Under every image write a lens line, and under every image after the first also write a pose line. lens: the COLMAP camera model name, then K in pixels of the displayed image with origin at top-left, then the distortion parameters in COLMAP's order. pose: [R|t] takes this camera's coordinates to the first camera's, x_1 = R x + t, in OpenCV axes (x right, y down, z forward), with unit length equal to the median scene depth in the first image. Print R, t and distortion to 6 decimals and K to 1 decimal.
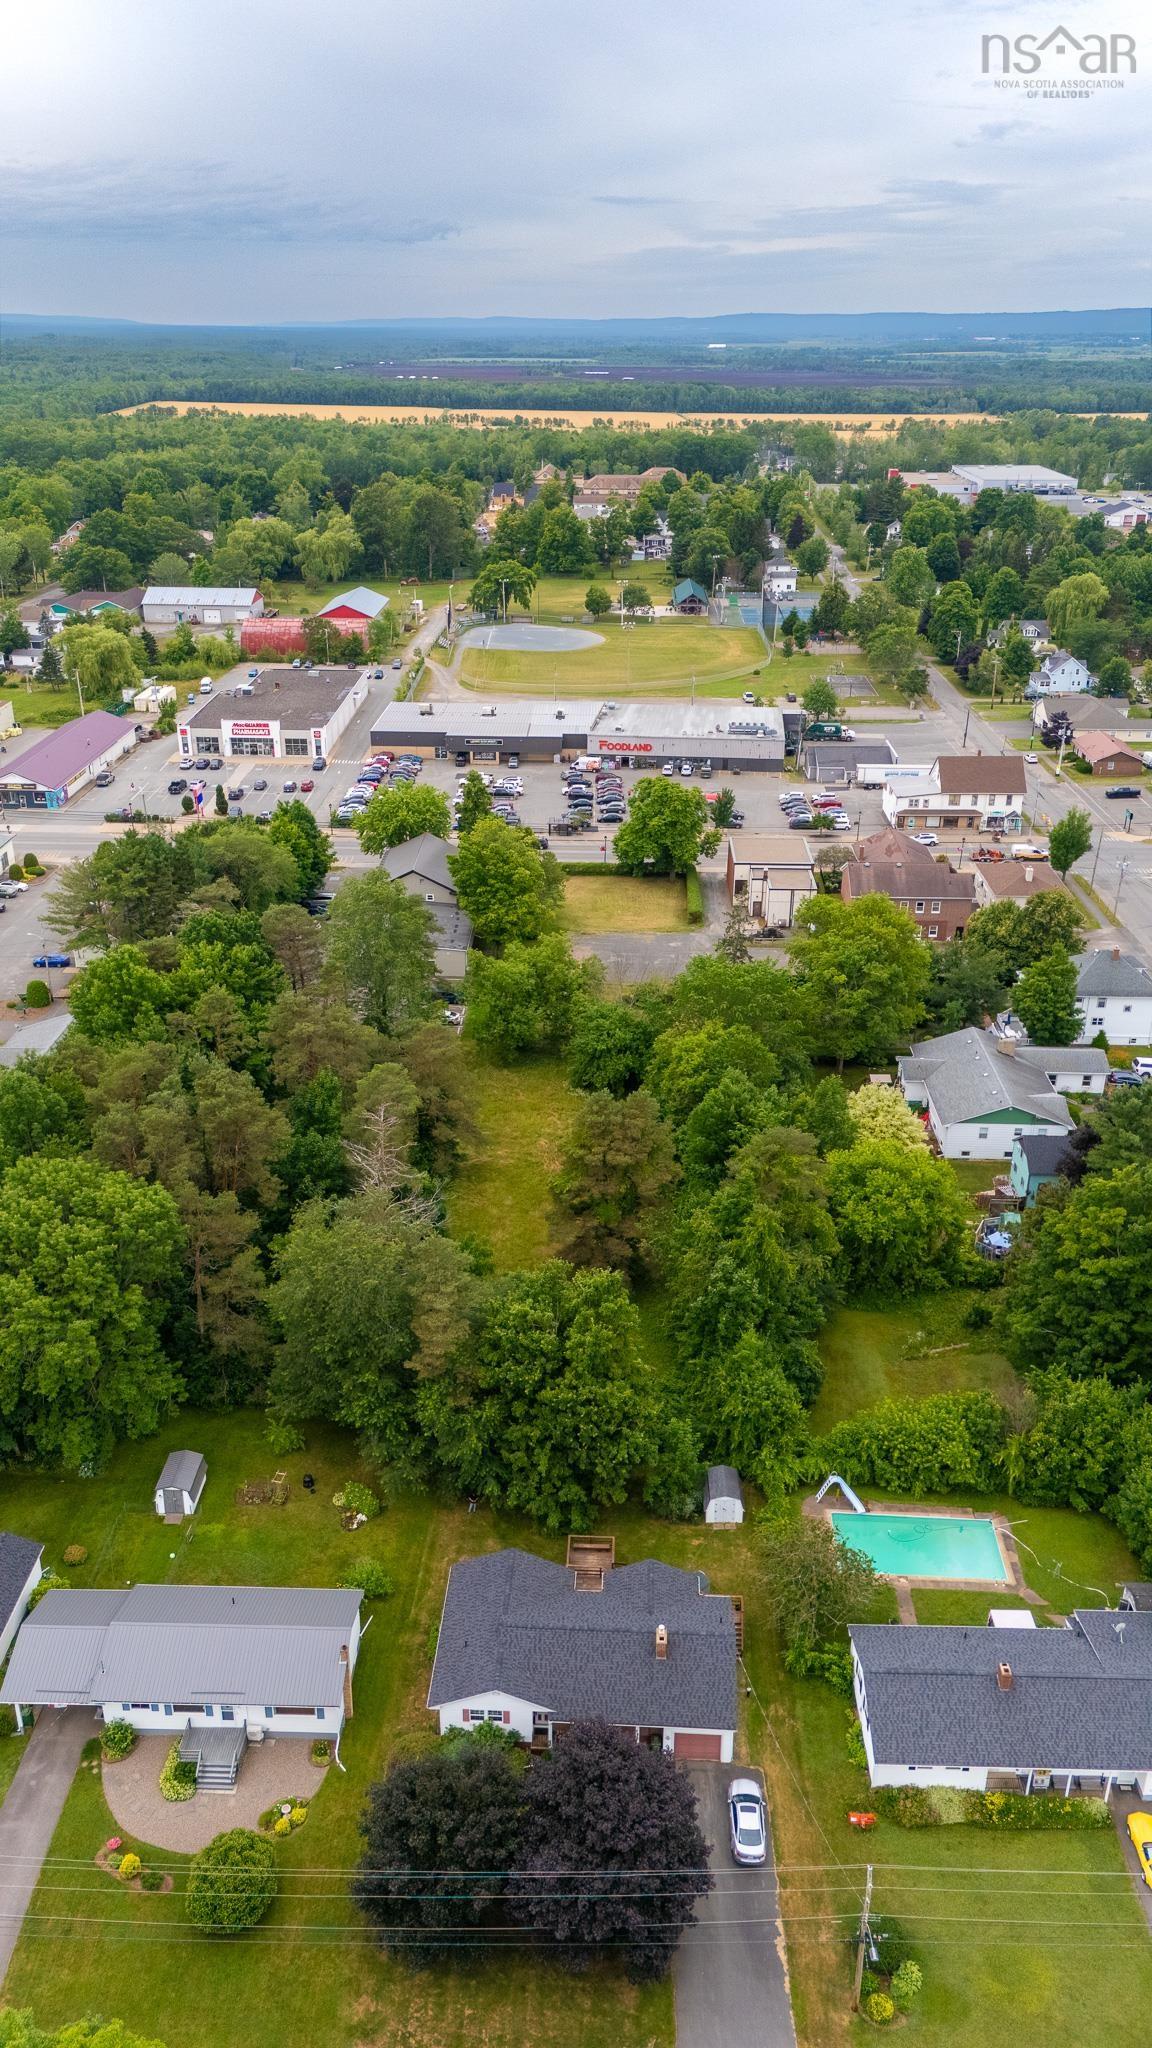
lens RADIAL K [[1515.6, 0, 558.3], [0, 1515.6, 1021.0], [0, 0, 1]] dist [0.061343, -0.060946]
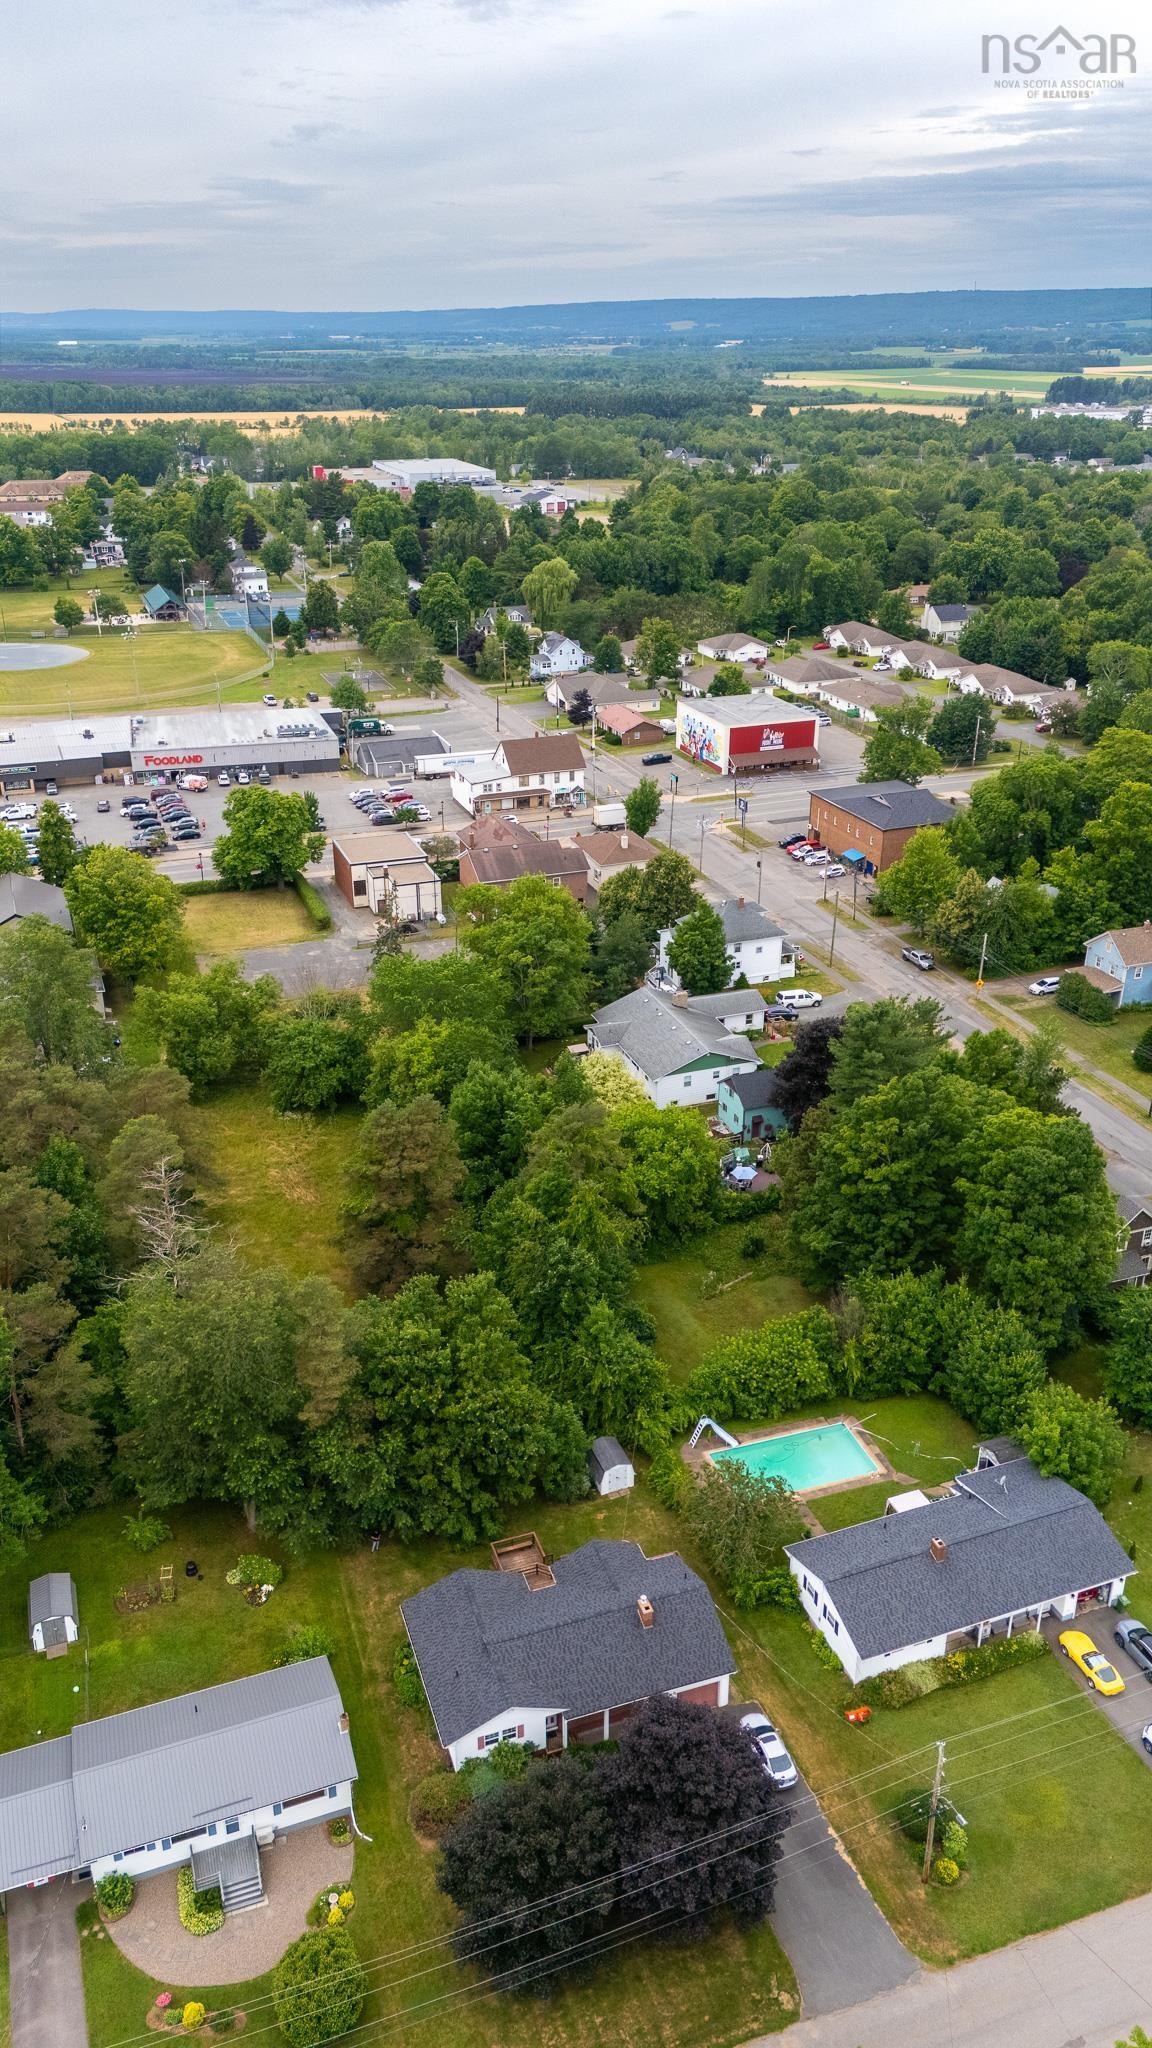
lens RADIAL K [[1515.6, 0, 568.0], [0, 1515.6, 1023.9], [0, 0, 1]] dist [0.061343, -0.060946]
pose [[0.925812, -0.160418, 0.342254, -0.191052], [0.159463, 0.986713, 0.031127, -0.016022], [-0.342700, 0.025759, 0.939092, 0.033650]]
